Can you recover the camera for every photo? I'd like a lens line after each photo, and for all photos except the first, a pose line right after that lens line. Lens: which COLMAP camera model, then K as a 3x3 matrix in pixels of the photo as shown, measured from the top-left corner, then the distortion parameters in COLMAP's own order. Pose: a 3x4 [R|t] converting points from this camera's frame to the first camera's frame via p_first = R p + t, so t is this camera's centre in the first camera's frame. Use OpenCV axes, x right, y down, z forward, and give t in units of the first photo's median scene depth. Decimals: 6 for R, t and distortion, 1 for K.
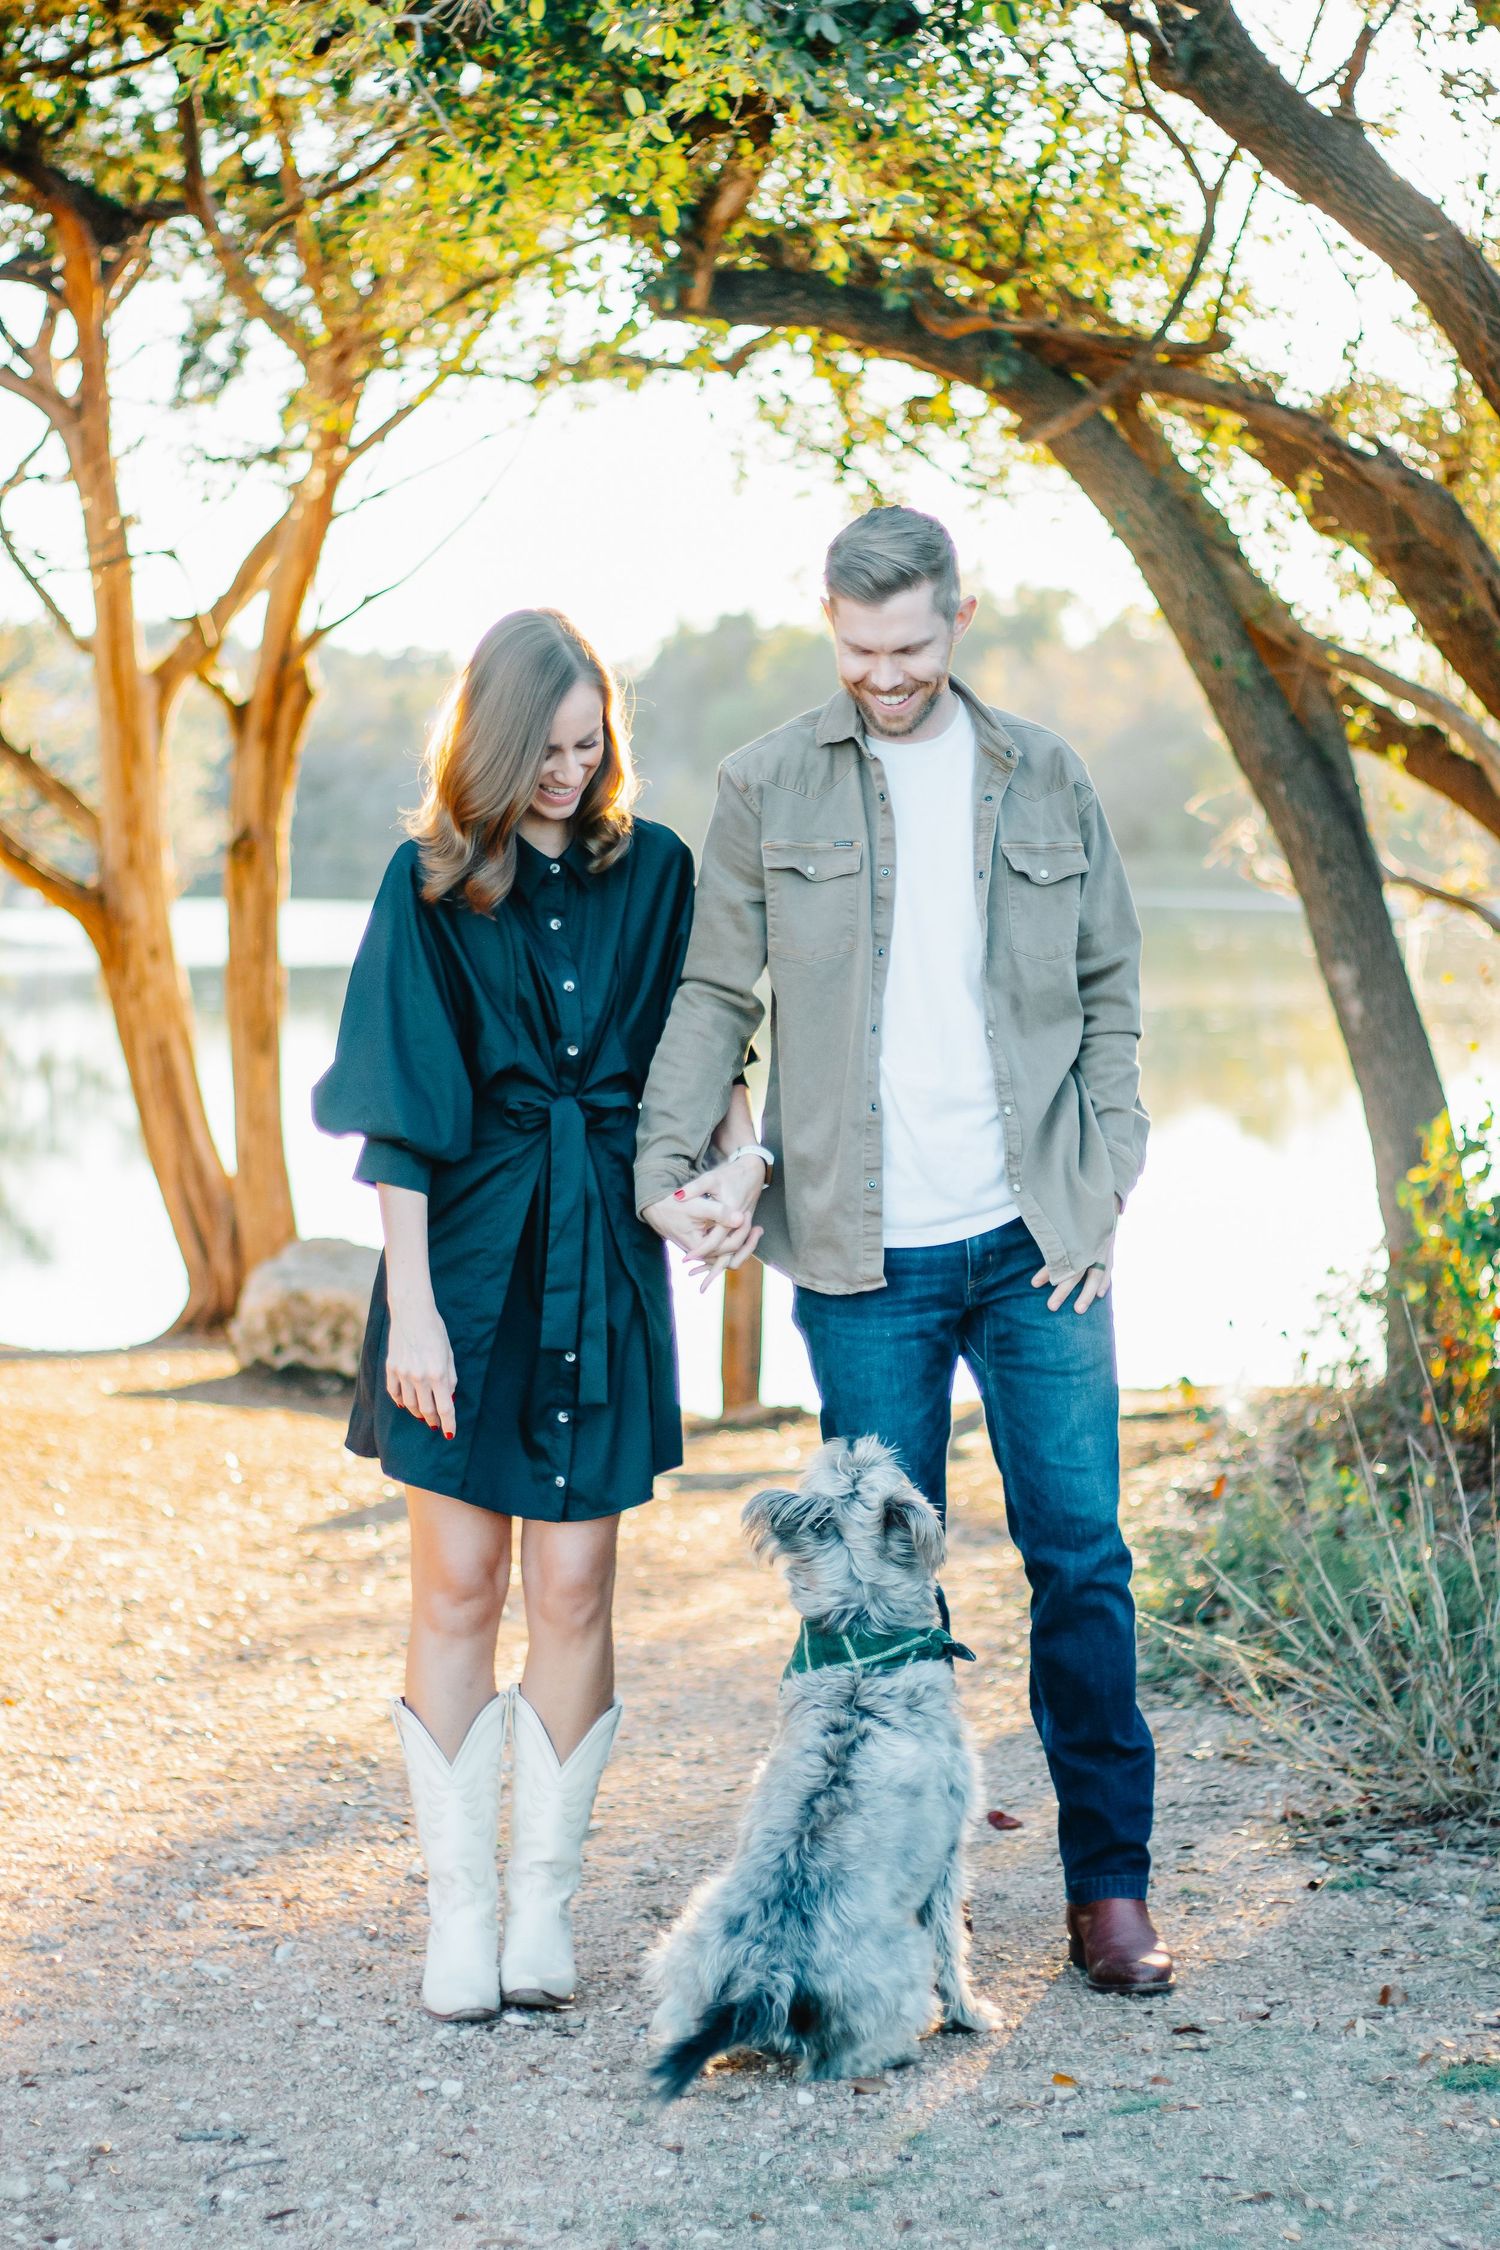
lens RADIAL K [[5377.2, 0, 750.0], [0, 5377.2, 1125.0], [0, 0, 1]] dist [-0.093525, 0.096044]
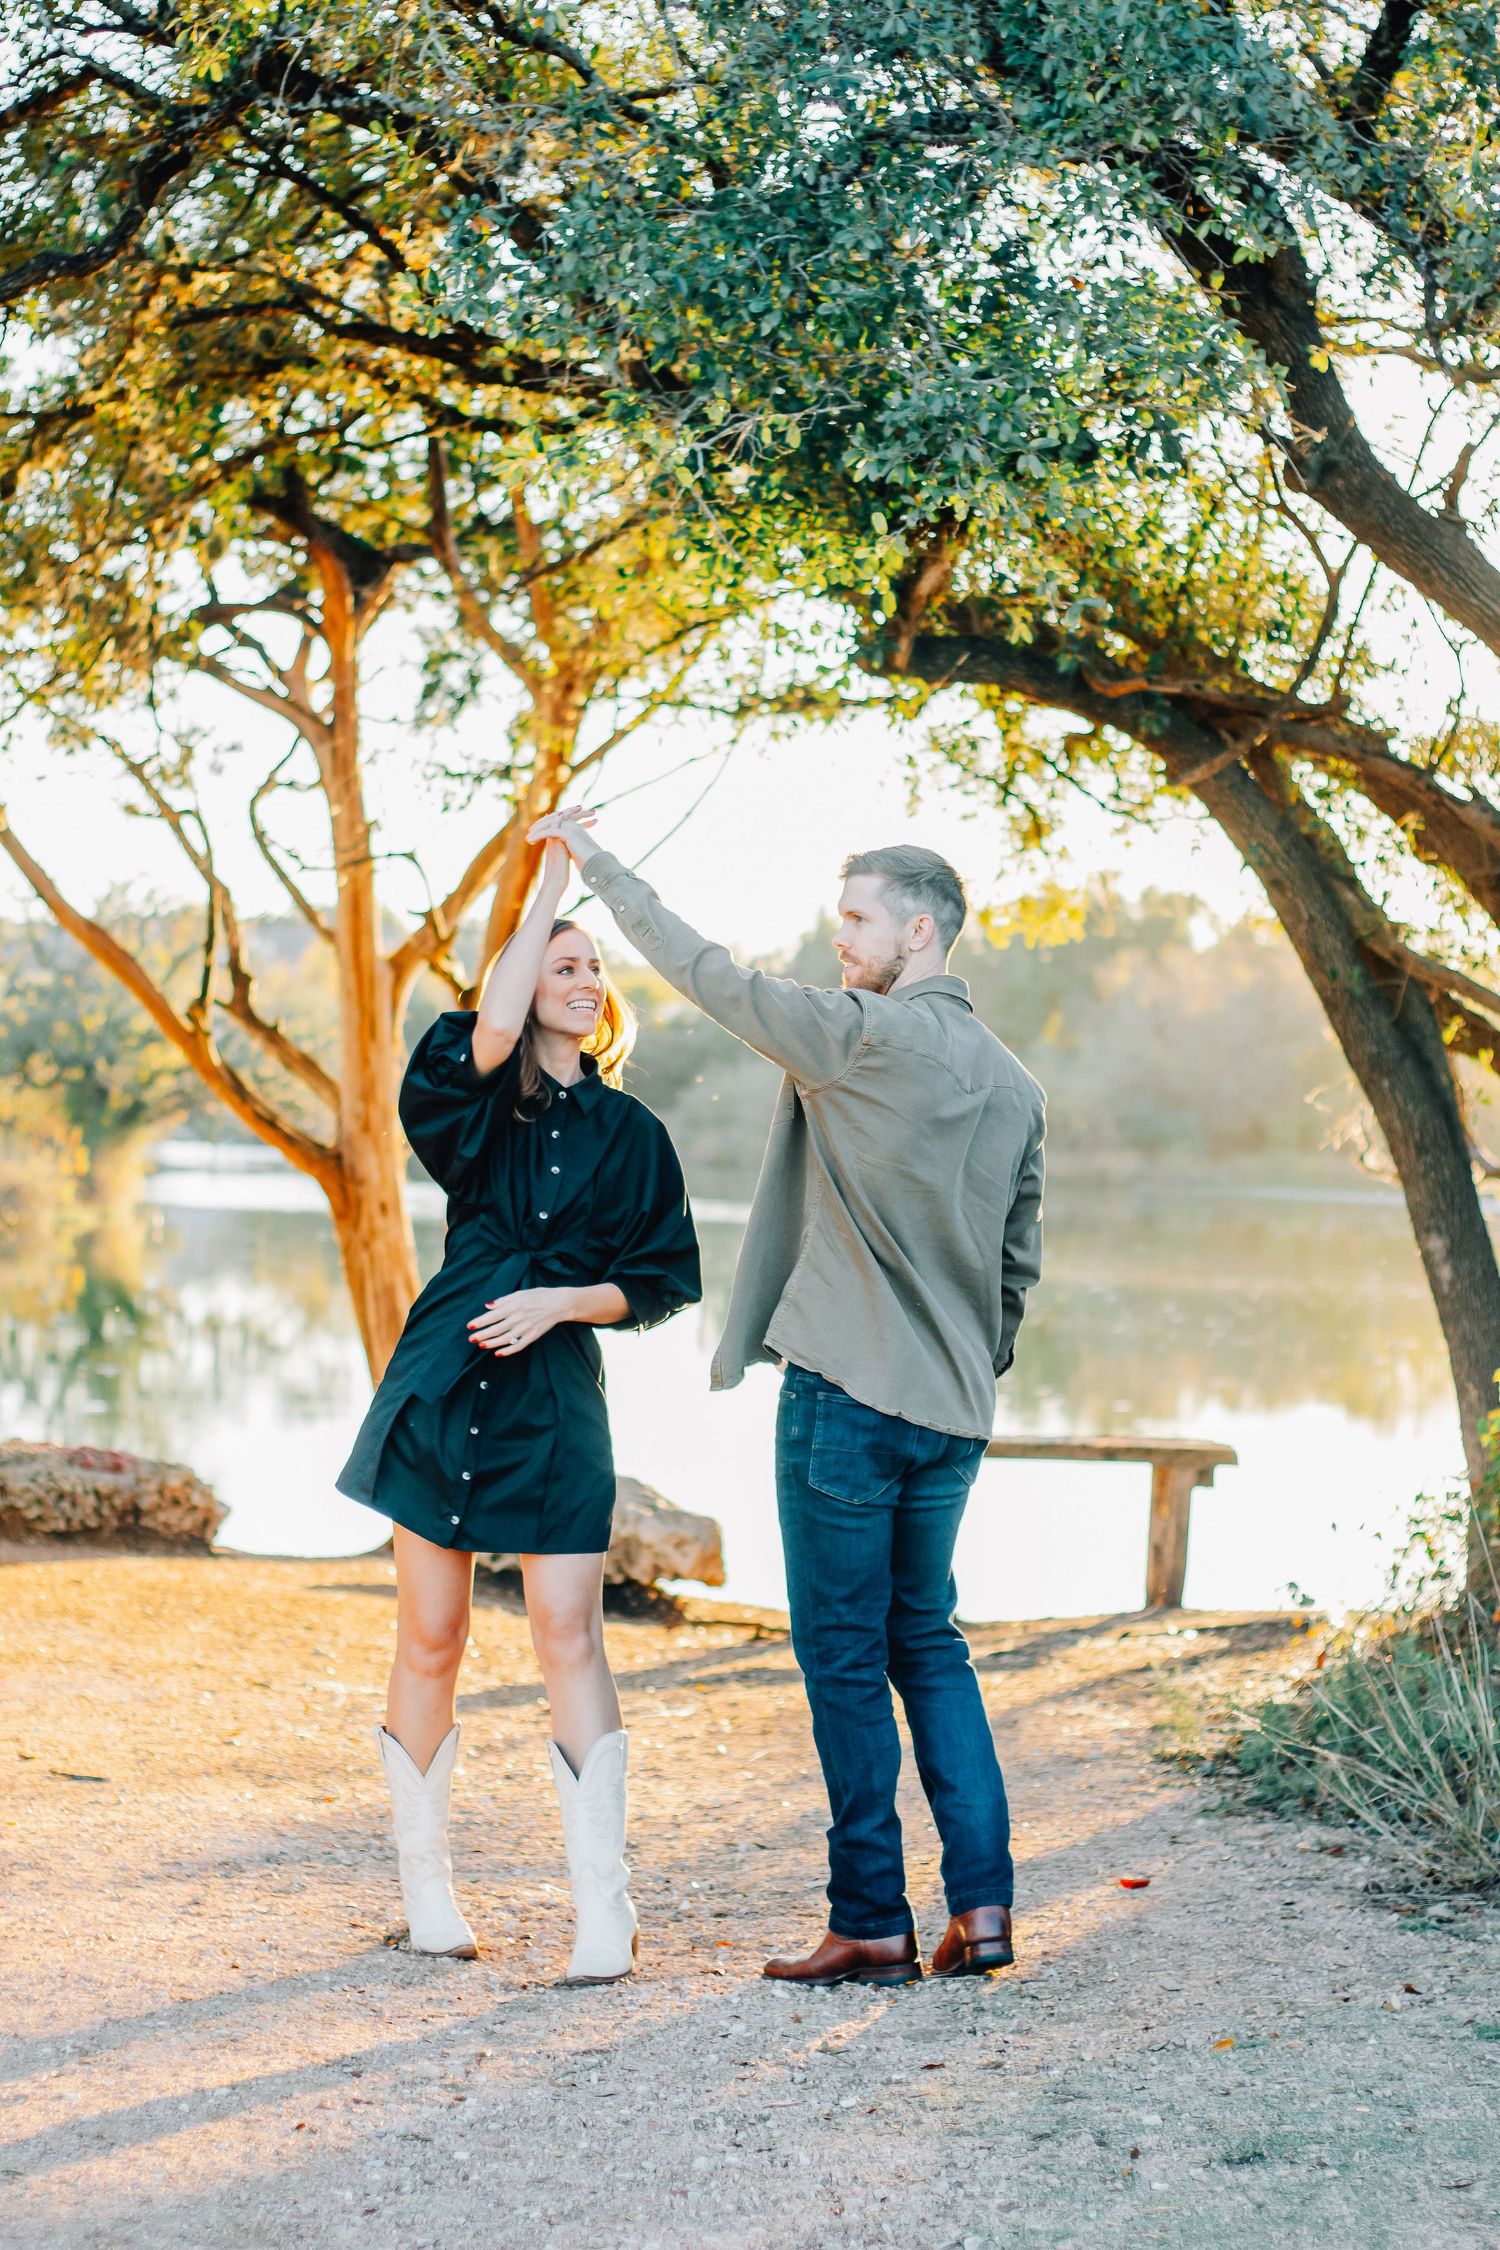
lens RADIAL K [[5377.2, 0, 750.0], [0, 5377.2, 1125.0], [0, 0, 1]] dist [-0.093525, 0.096044]
pose [[0.999494, 0.023463, -0.021461, -0.013866], [-0.024596, 0.998231, -0.054131, 0.012957], [0.020153, 0.054631, 0.998303, -0.167875]]
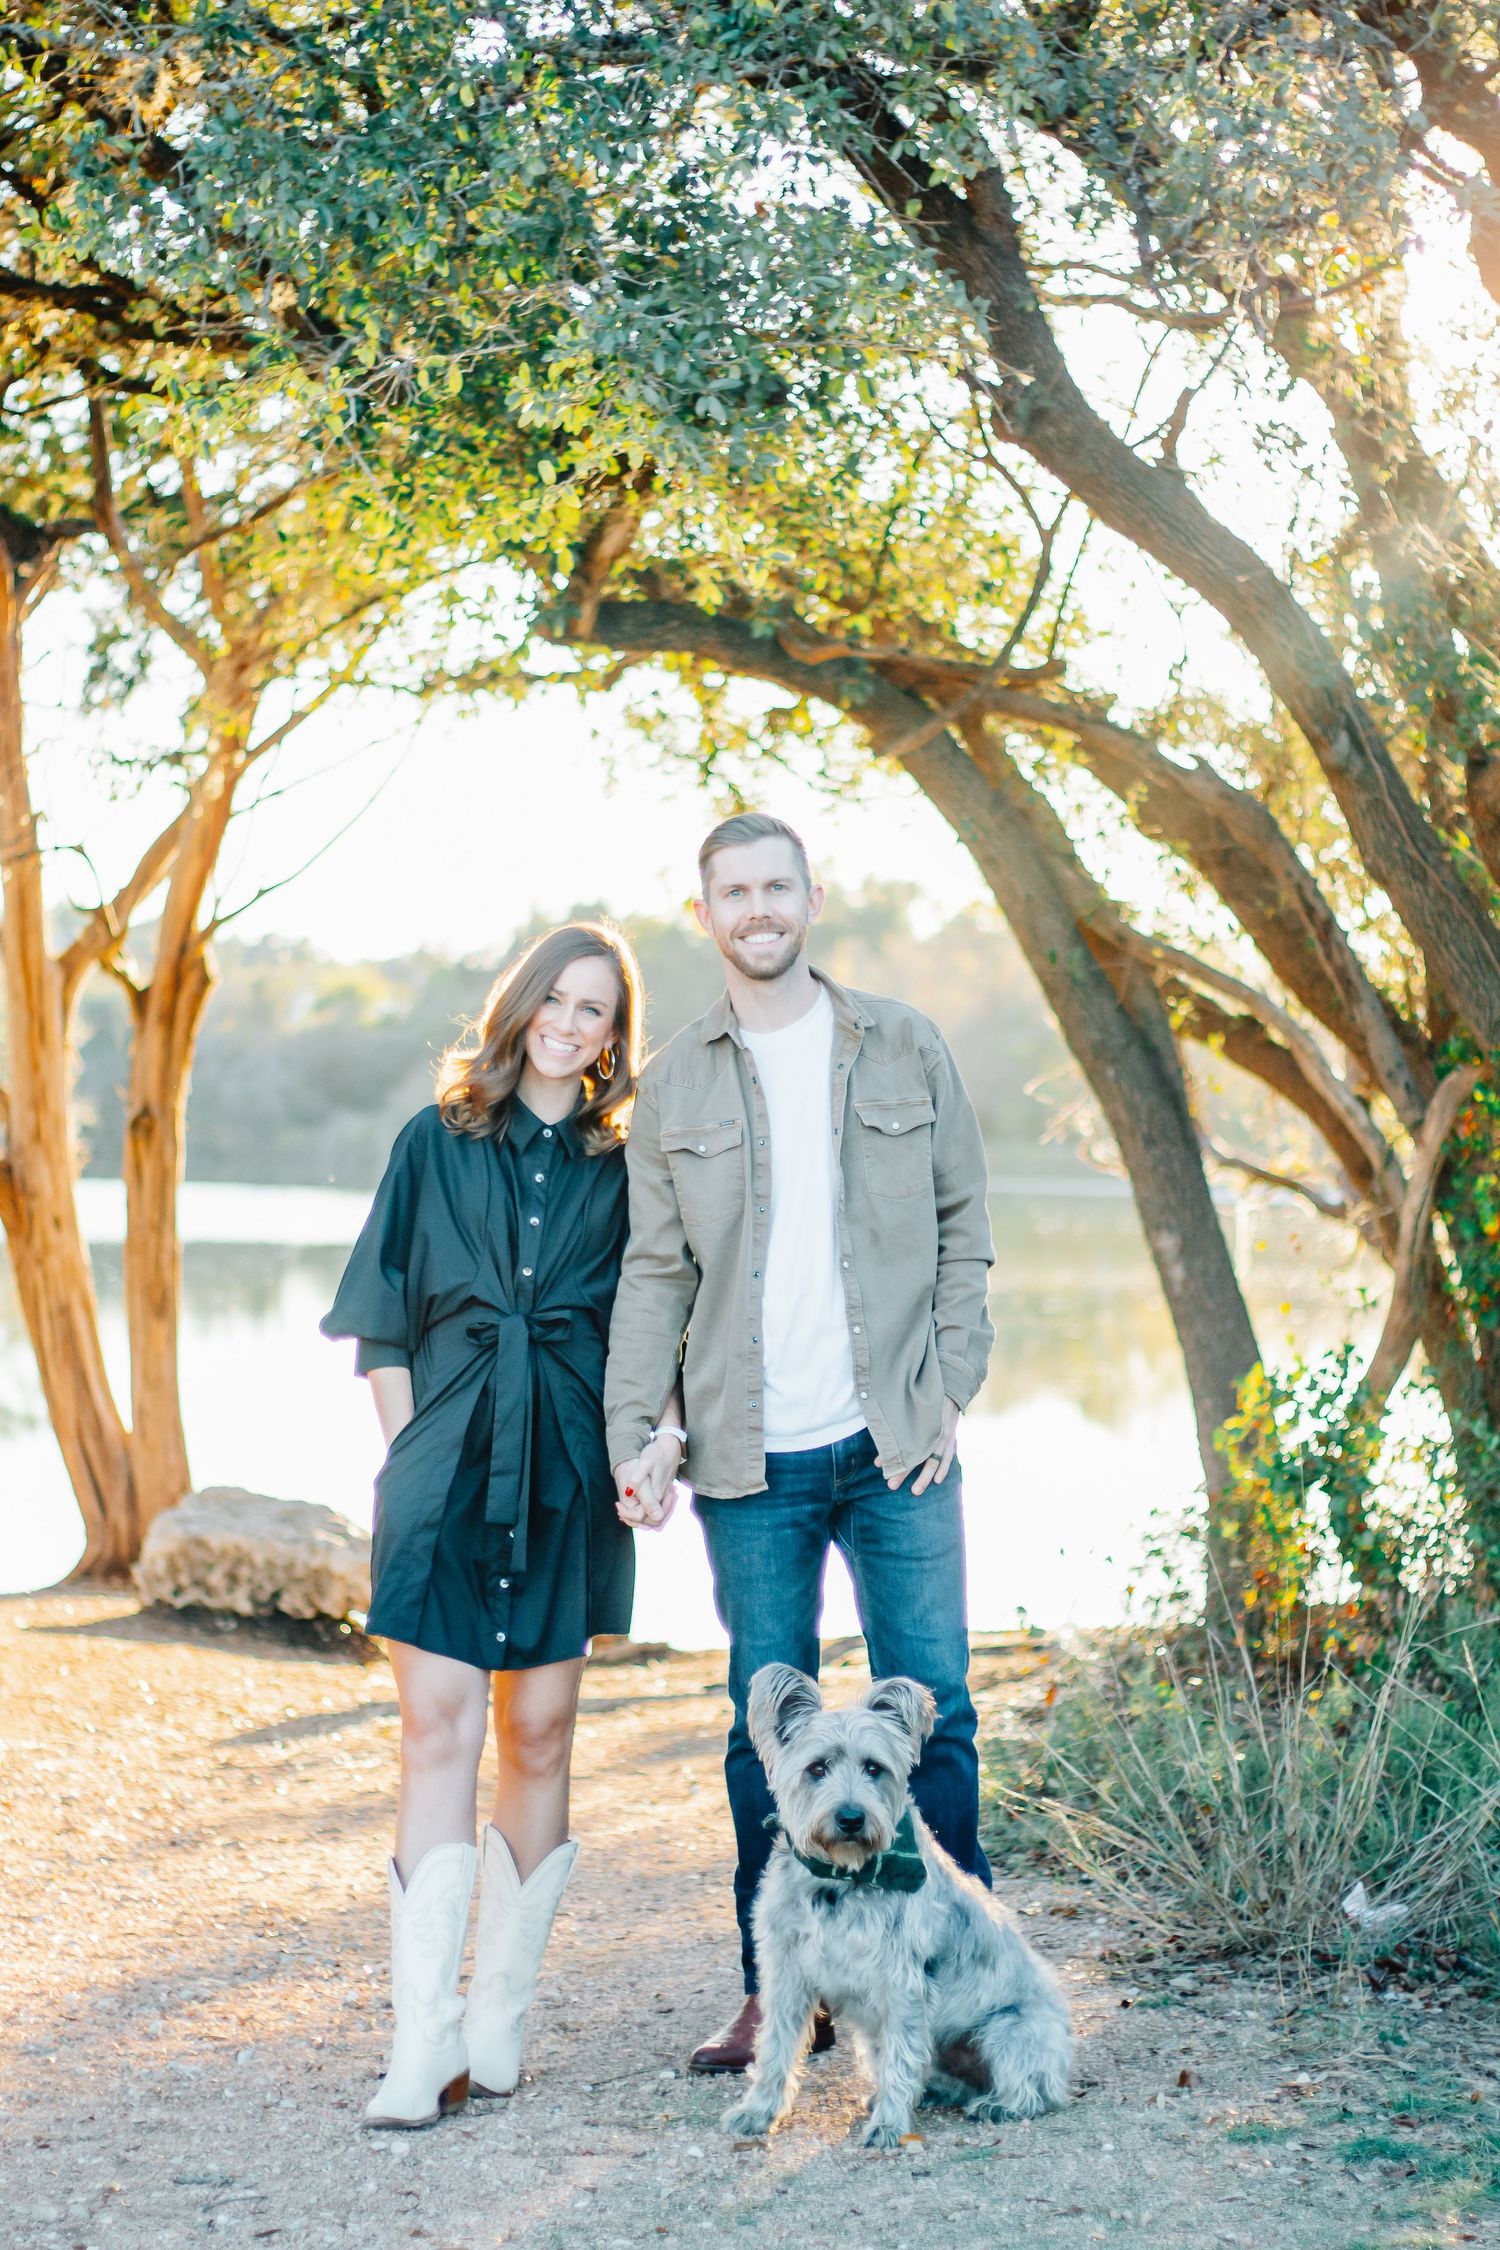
lens RADIAL K [[5432.6, 0, 750.0], [0, 5432.6, 1125.0], [0, 0, 1]] dist [-0.097585, 0.204943]
pose [[0.999565, 0.005602, 0.028963, -0.006725], [-0.004034, 0.998537, -0.053931, 0.008190], [-0.029223, 0.053790, 0.998125, -0.104291]]
